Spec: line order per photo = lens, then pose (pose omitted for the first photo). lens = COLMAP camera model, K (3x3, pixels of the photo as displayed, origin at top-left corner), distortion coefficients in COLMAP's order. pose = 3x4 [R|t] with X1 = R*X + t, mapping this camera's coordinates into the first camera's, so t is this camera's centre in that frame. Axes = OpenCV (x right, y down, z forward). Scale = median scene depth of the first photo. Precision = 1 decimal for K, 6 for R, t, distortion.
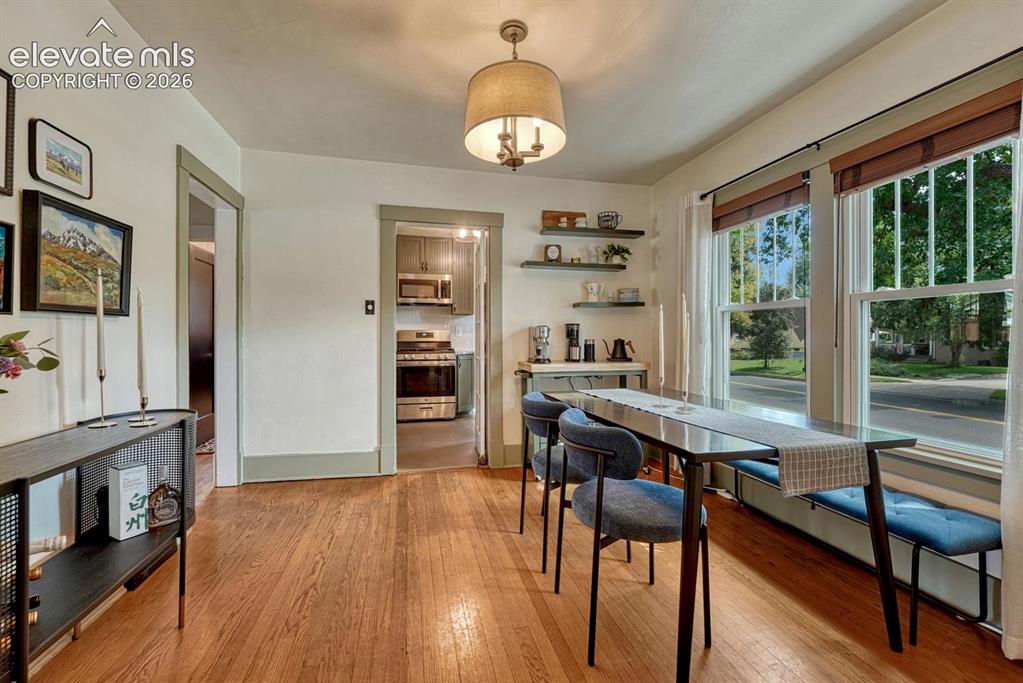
lens RADIAL K [[438.5, 0, 502.6], [0, 438.5, 340.1], [0, 0, 1]] dist [-0.002338, 0.001033]
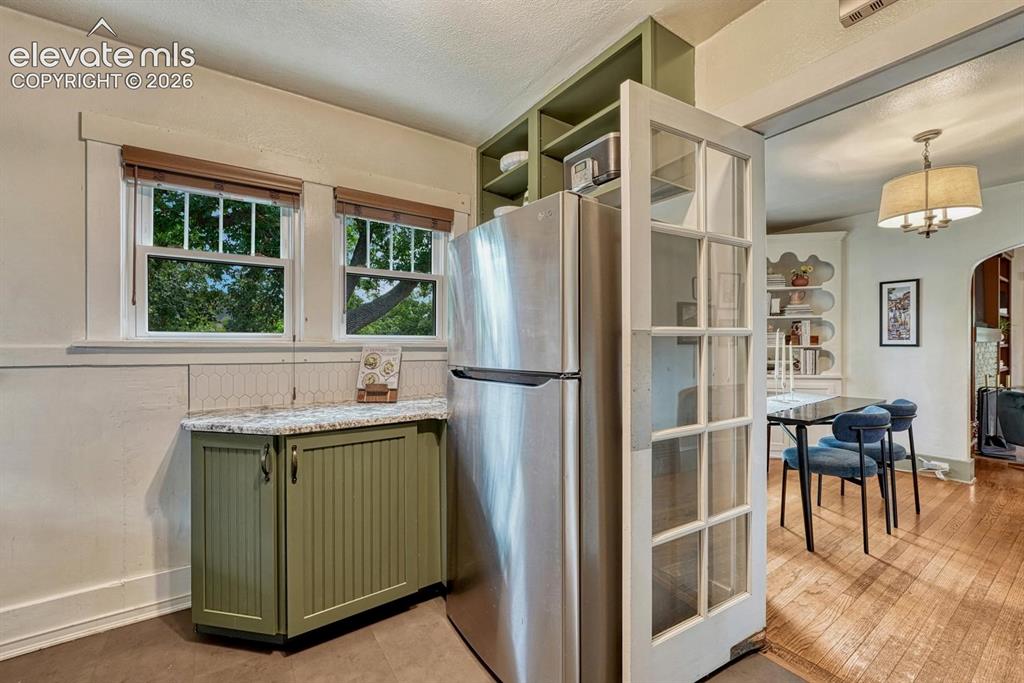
lens RADIAL K [[439.0, 0, 497.9], [0, 439.0, 342.9], [0, 0, 1]] dist [-0.002338, 0.001033]
pose [[-0.394407, 0.000830, 0.918935, -0.449674], [0.008864, 0.999956, 0.002902, -0.047954], [-0.918893, 0.009290, -0.394397, 1.768561]]
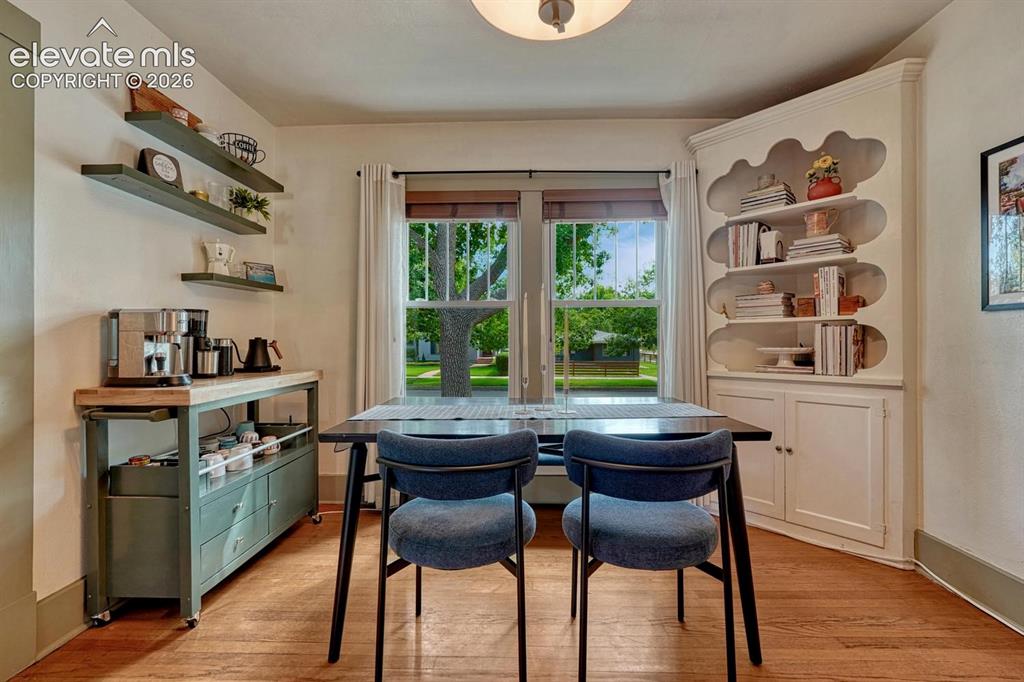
lens RADIAL K [[439.0, 0, 512.0], [0, 439.0, 338.1], [0, 0, 1]] dist [-0.002338, 0.001033]
pose [[0.235076, 0.005355, 0.971962, -0.339336], [0.012120, 0.999891, -0.008441, 0.009225], [-0.971901, 0.013764, 0.234985, 0.580647]]
